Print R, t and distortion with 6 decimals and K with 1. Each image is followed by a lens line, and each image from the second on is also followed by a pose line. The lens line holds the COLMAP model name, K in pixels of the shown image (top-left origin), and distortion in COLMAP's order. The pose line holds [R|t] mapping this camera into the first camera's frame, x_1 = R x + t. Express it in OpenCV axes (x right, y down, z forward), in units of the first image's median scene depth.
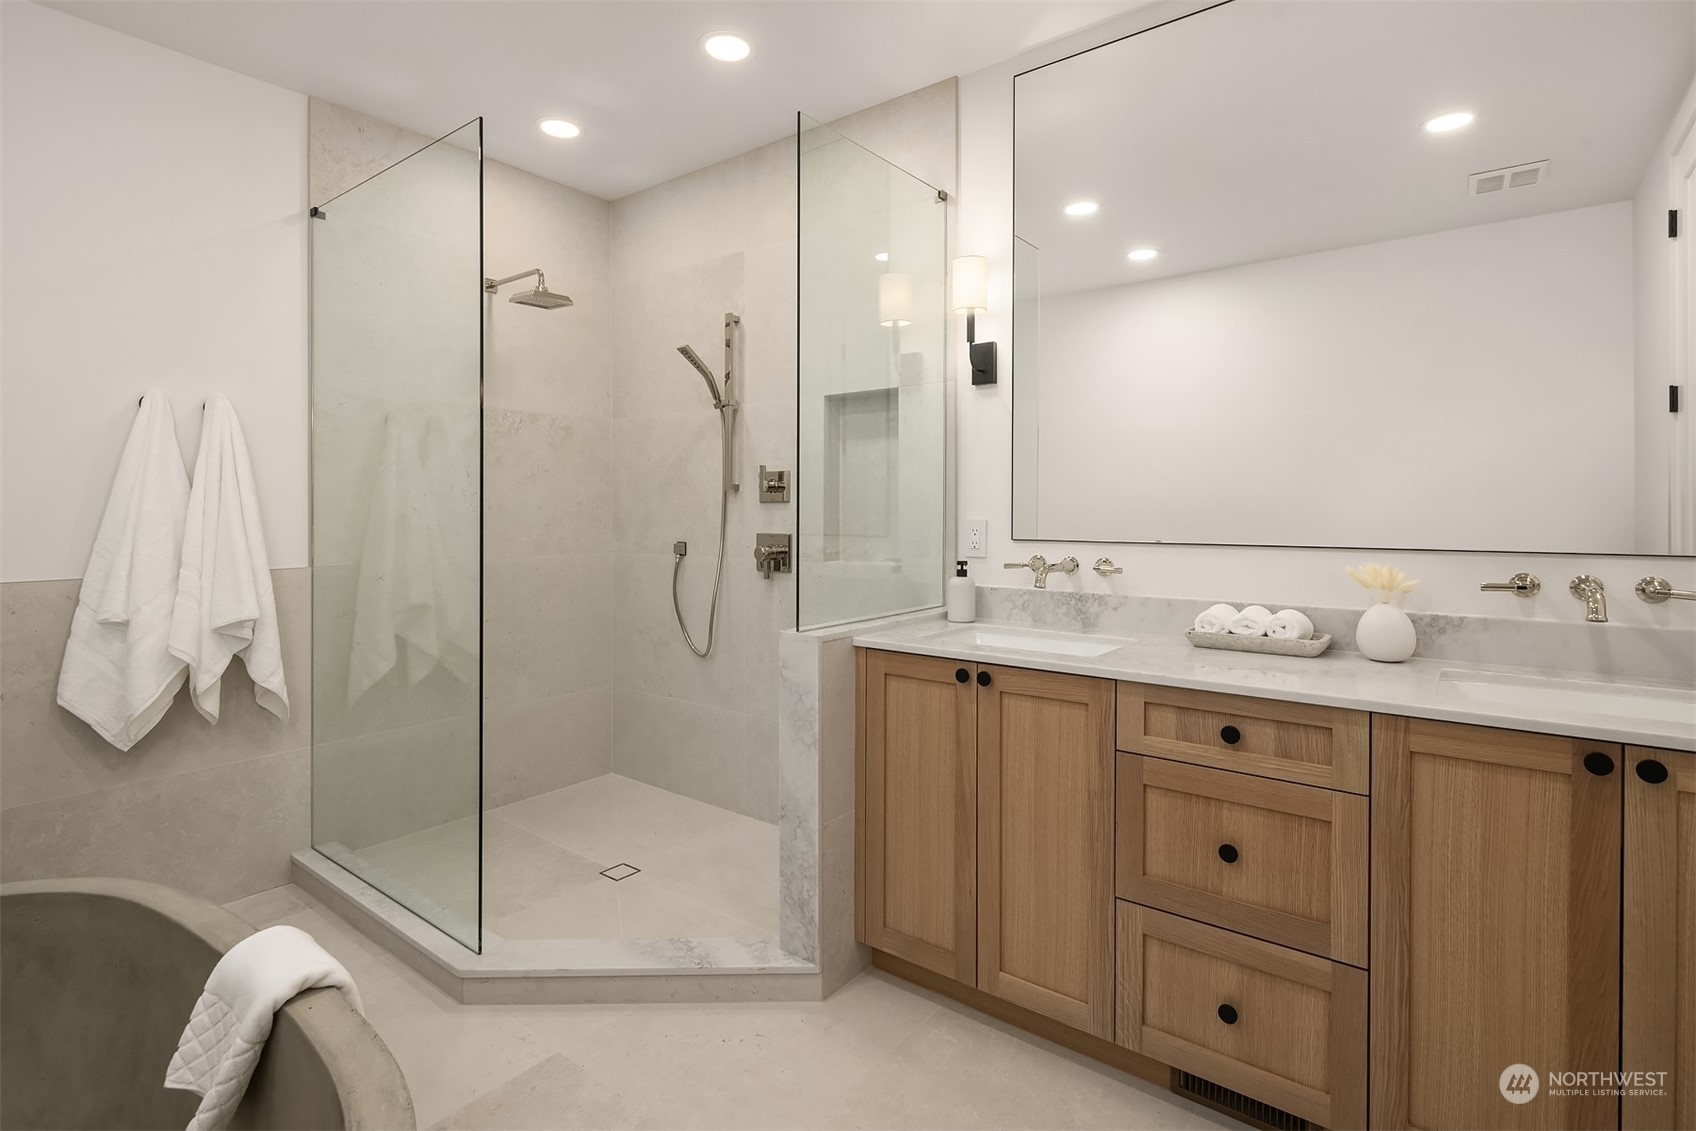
lens RADIAL K [[815.0, 0, 848.0], [0, 815.0, 512.1], [0, 0, 1]] dist [0.003447, 0.000092]
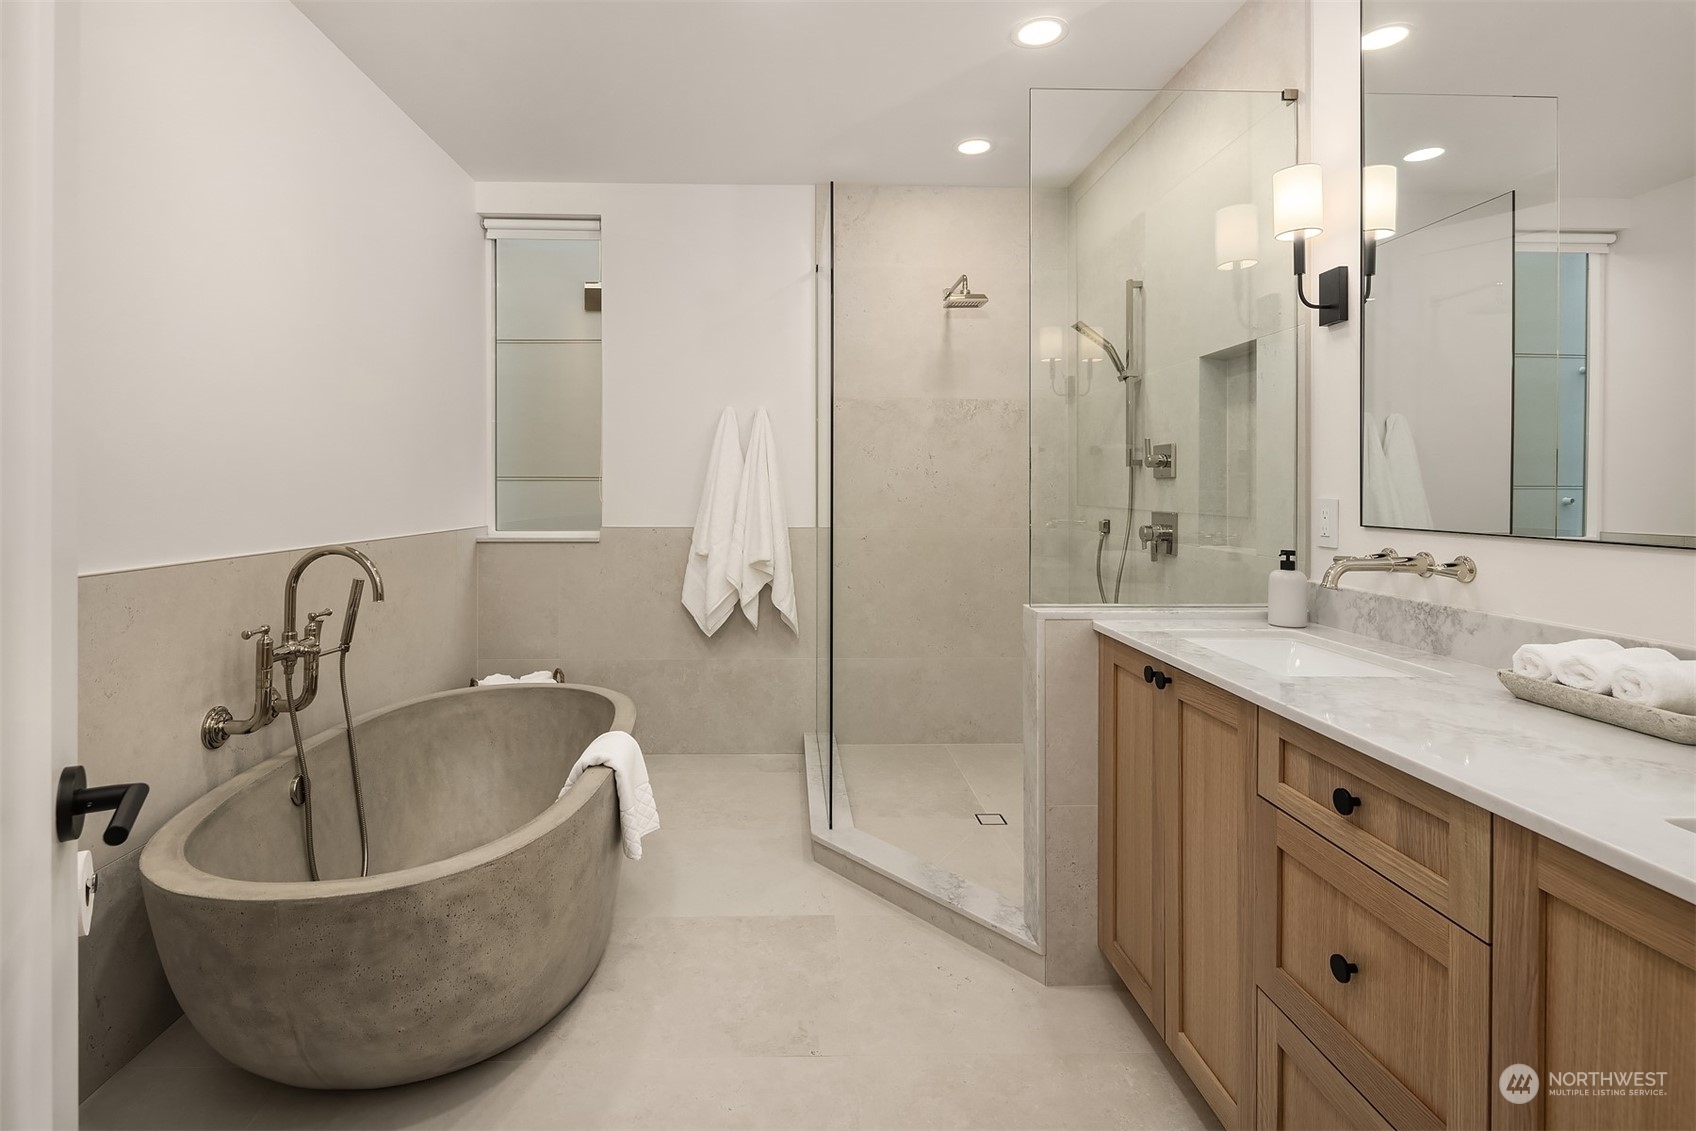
lens RADIAL K [[836.6, 0, 803.3], [0, 836.6, 486.5], [0, 0, 1]] dist [-0.000526, -0.001118]
pose [[0.627020, 0.002181, -0.779000, 0.507479], [-0.006376, 0.999977, -0.002332, 0.002566], [0.778977, 0.006429, 0.627020, 0.122162]]
